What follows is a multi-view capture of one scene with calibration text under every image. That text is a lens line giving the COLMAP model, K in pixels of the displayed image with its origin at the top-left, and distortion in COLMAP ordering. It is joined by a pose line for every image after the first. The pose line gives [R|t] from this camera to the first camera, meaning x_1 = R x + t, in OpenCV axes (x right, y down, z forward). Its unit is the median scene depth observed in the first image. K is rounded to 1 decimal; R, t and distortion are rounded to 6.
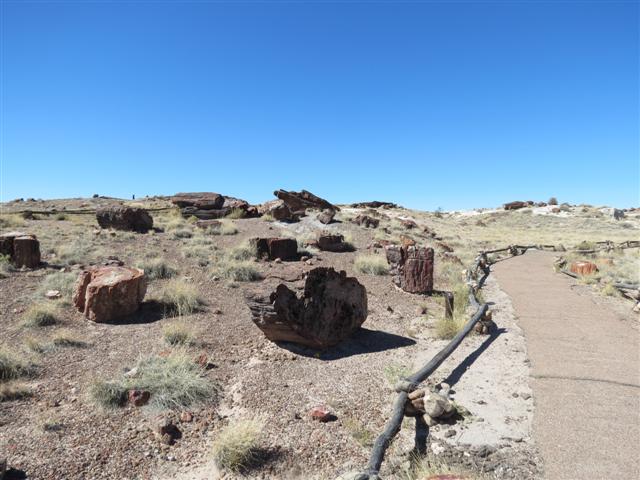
lens RADIAL K [[451.8, 0, 321.9], [0, 451.8, 240.8], [0, 0, 1]] dist [-0.010953, 0.009685]
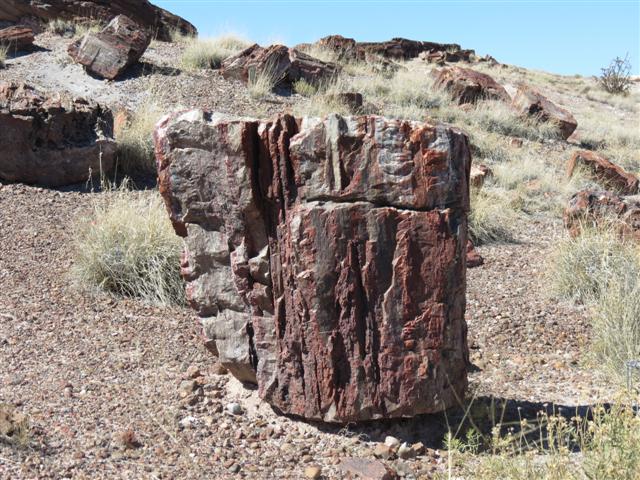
lens RADIAL K [[1514.3, 0, 319.6], [0, 1514.3, 240.0], [0, 0, 1]] dist [-0.148091, 0.000000]
pose [[0.998452, -0.002465, 0.055564, 0.166465], [0.000265, 0.999217, 0.039572, 0.032093], [-0.055618, -0.039496, 0.997671, 0.485743]]
